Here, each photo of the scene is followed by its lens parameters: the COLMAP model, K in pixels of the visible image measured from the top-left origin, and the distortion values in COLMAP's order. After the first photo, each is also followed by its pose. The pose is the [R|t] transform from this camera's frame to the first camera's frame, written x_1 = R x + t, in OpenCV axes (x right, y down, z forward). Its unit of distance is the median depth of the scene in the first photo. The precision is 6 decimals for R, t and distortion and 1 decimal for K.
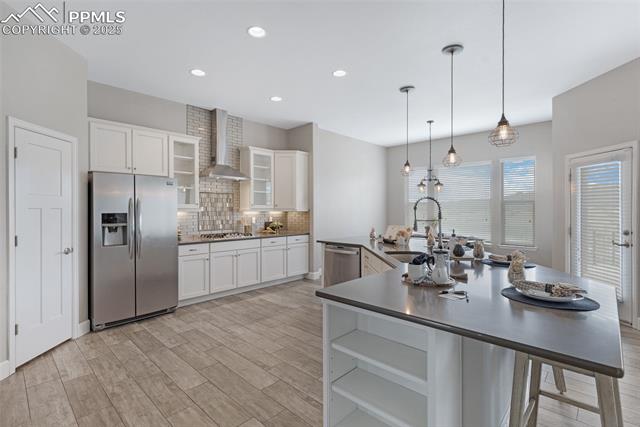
lens RADIAL K [[297.3, 0, 314.0], [0, 297.3, 210.0], [0, 0, 1]] dist [0.000133, -0.000084]
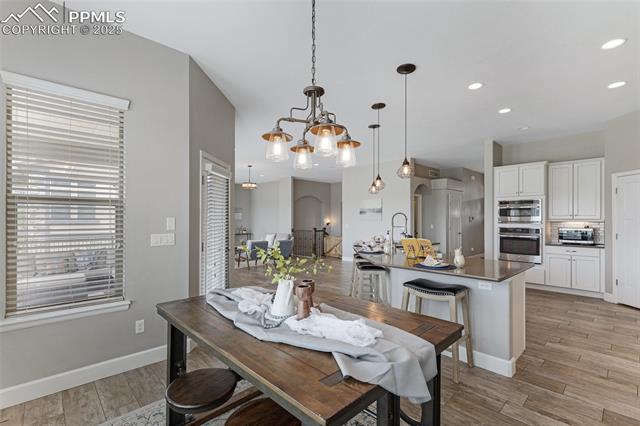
lens RADIAL K [[293.9, 0, 323.1], [0, 293.9, 217.0], [0, 0, 1]] dist [-0.001287, -0.000138]
pose [[-0.999483, 0.003540, 0.031942, 0.528703], [0.003364, 0.999979, -0.005576, -0.009824], [-0.031961, -0.005466, -0.999474, 1.849009]]
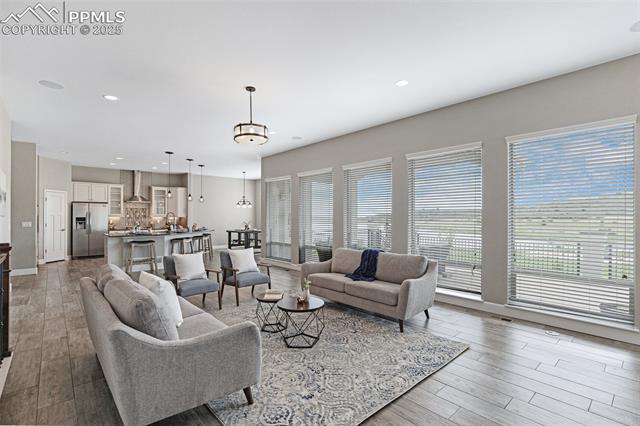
lens RADIAL K [[305.3, 0, 318.0], [0, 305.3, 215.9], [0, 0, 1]] dist [0.001650, -0.000204]
pose [[0.997023, 0.003206, -0.077035, 1.468726], [-0.003606, 0.999981, -0.005047, 0.003420], [0.077017, 0.005310, 0.997016, -1.398292]]
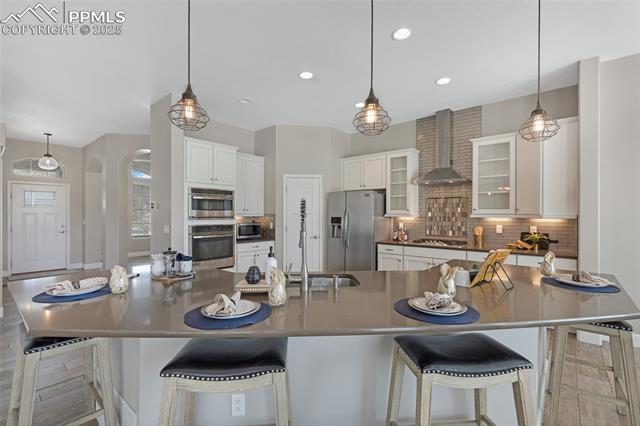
lens RADIAL K [[290.0, 0, 320.0], [0, 290.0, 213.0], [0, 0, 1]] dist [-0.000379, -0.000422]
pose [[0.076662, 0.000672, -0.997057, 0.731234], [-0.003475, 0.999994, 0.000407, -0.008702], [0.997051, 0.003434, 0.076664, 0.667549]]
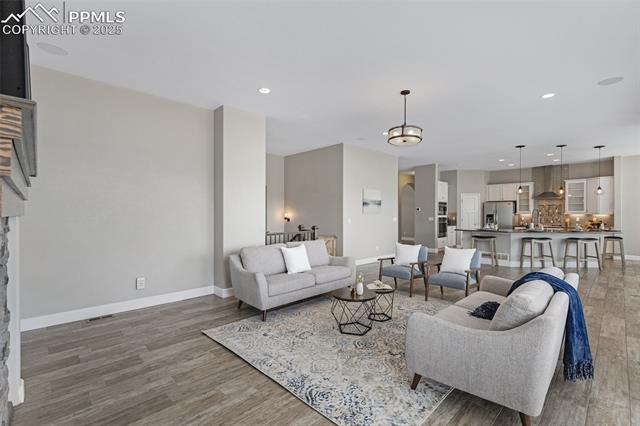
lens RADIAL K [[290.0, 0, 320.0], [0, 290.0, 213.0], [0, 0, 1]] dist [-0.000379, -0.000422]
pose [[-0.026734, 0.000376, -0.999643, 2.187667], [-0.003526, 0.999994, 0.000471, 0.001243], [0.999636, 0.003537, -0.026732, -0.674426]]
